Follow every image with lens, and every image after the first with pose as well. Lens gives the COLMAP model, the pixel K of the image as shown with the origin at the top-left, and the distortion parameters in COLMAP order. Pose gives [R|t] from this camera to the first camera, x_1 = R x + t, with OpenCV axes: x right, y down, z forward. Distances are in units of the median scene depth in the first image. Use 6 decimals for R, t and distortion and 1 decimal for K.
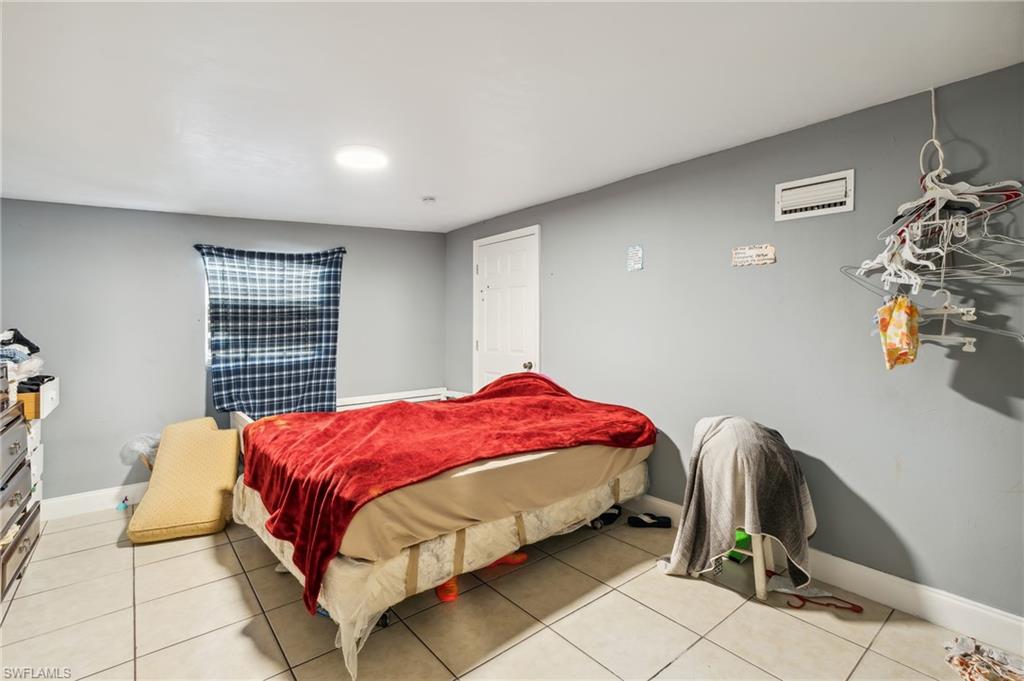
lens RADIAL K [[473.2, 0, 513.1], [0, 473.2, 331.9], [0, 0, 1]] dist [-0.007744, 0.003580]
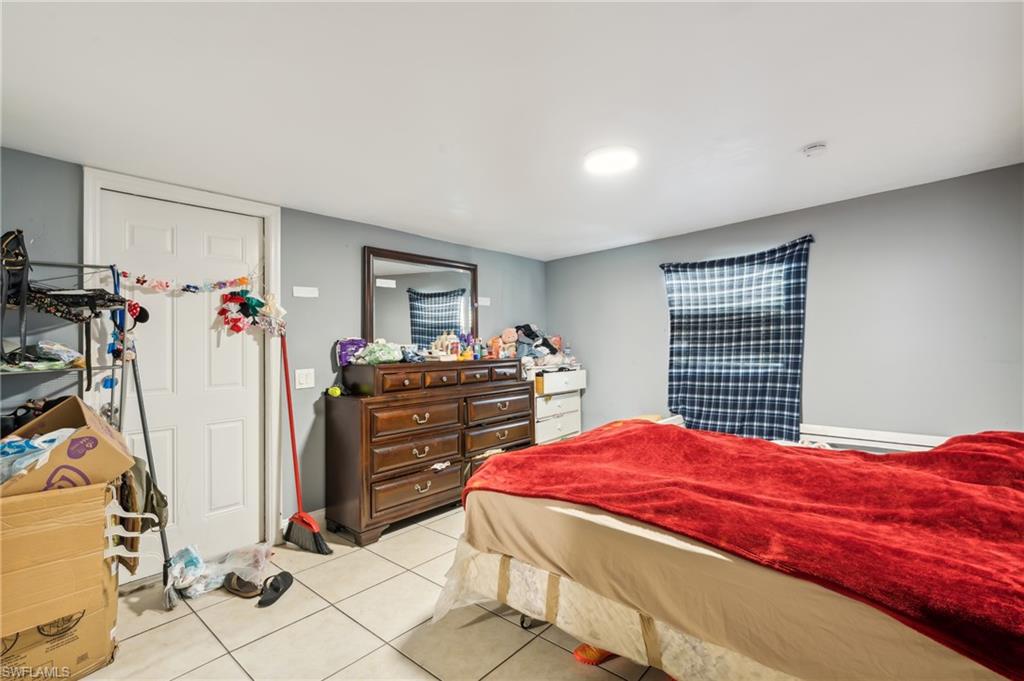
lens RADIAL K [[473.2, 0, 505.8], [0, 473.2, 335.1], [0, 0, 1]] dist [-0.007744, 0.003580]
pose [[0.155418, -0.002590, -0.987845, 0.382954], [-0.002761, 0.999992, -0.003056, -0.007091], [0.987845, 0.003203, 0.155410, 0.409296]]
